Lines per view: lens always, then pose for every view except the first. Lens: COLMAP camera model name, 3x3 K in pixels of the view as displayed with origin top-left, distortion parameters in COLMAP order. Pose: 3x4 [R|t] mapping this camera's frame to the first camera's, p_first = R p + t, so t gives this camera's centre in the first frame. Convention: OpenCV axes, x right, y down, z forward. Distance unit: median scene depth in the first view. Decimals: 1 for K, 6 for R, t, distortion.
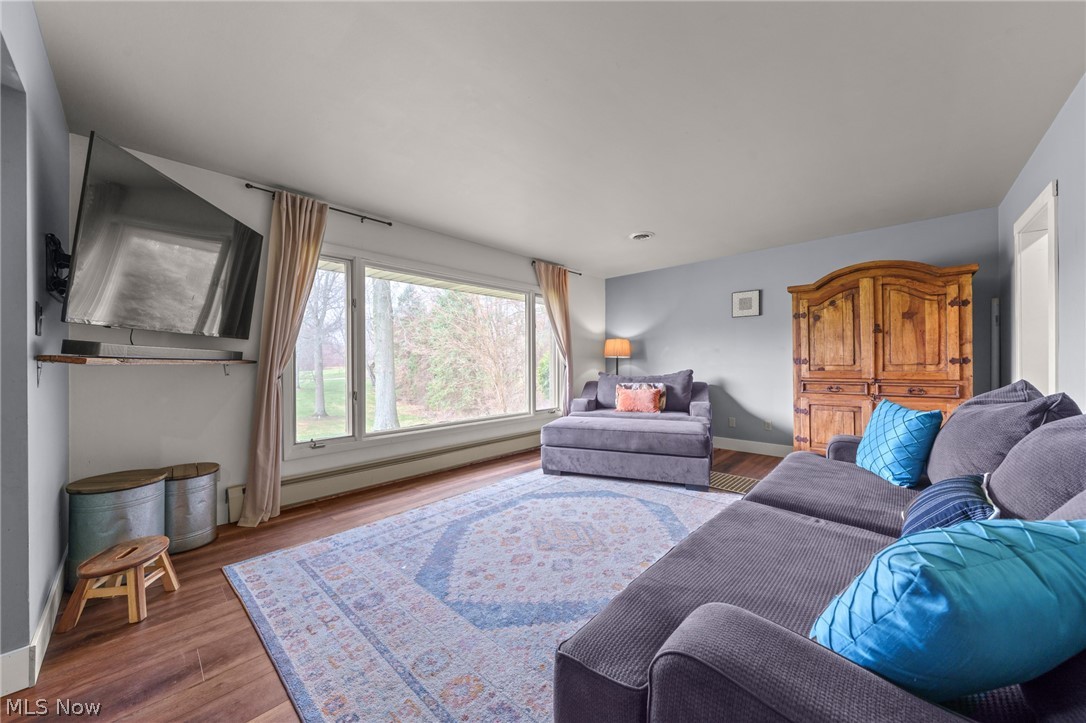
lens RADIAL K [[371.8, 0, 559.1], [0, 371.8, 361.7], [0, 0, 1]] dist [-0.000356, -0.000298]
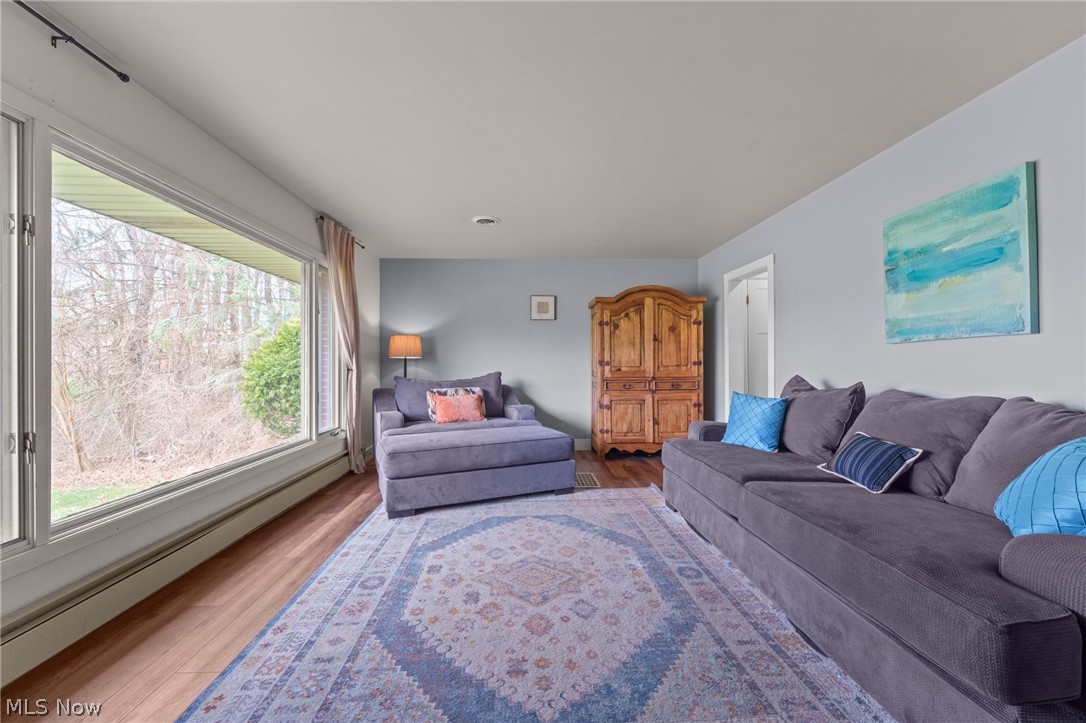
lens RADIAL K [[413.1, 0, 540.5], [0, 413.1, 361.4], [0, 0, 1]] dist [-0.001236, -0.000377]
pose [[0.727353, 0.004600, 0.686248, -0.419370], [-0.002004, 0.999988, -0.004579, -0.000797], [-0.686260, 0.001956, 0.727353, 0.238108]]
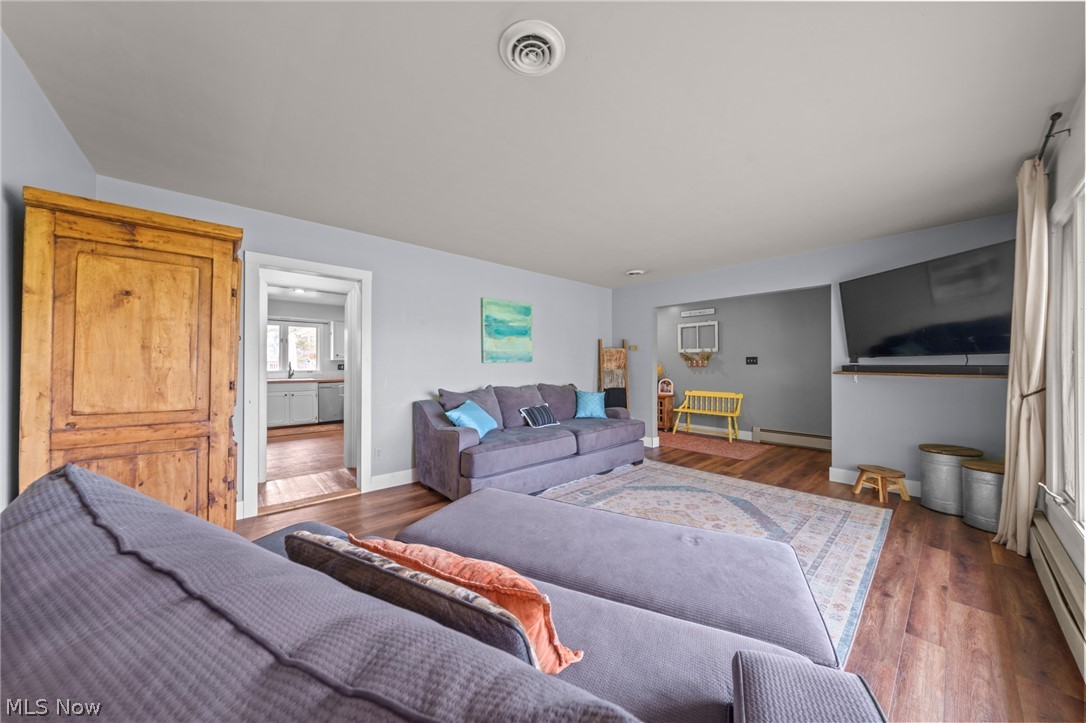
lens RADIAL K [[369.1, 0, 533.3], [0, 369.1, 363.6], [0, 0, 1]] dist [0.001493, 0.000146]
pose [[-0.988471, 0.002268, 0.151394, 0.191985], [0.001208, 0.999974, -0.007092, -0.025558], [-0.151406, -0.006828, -0.988448, 1.601263]]
